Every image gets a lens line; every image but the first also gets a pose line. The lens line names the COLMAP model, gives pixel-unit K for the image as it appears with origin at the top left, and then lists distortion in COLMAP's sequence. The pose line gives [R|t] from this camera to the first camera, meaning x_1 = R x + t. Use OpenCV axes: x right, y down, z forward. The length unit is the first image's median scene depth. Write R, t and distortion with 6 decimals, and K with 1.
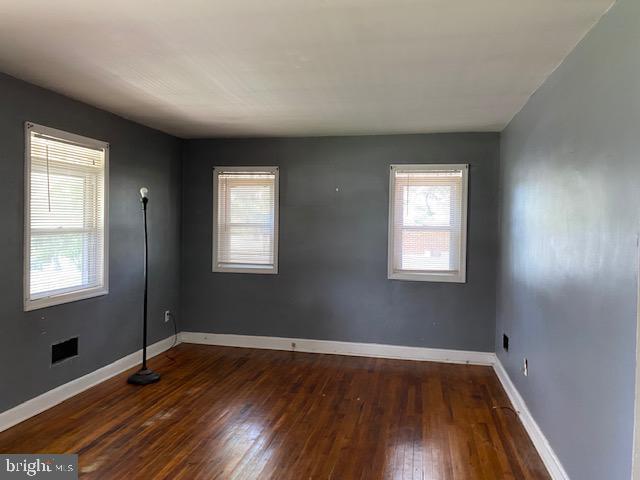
lens RADIAL K [[492.8, 0, 318.2], [0, 492.8, 236.4], [0, 0, 1]] dist [0.068981, -0.058970]
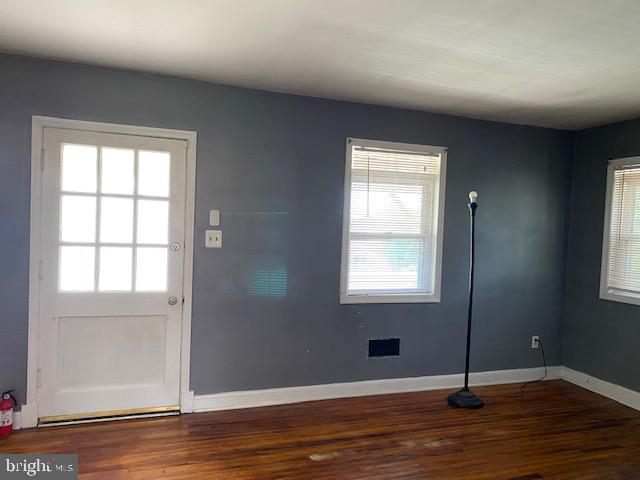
lens RADIAL K [[492.8, 0, 317.8], [0, 492.8, 246.6], [0, 0, 1]] dist [0.068981, -0.058970]
pose [[0.538432, 0.043984, -0.841520, 0.272161], [-0.052284, 0.998457, 0.018733, 0.000106], [0.841045, 0.033912, 0.539901, 0.282482]]
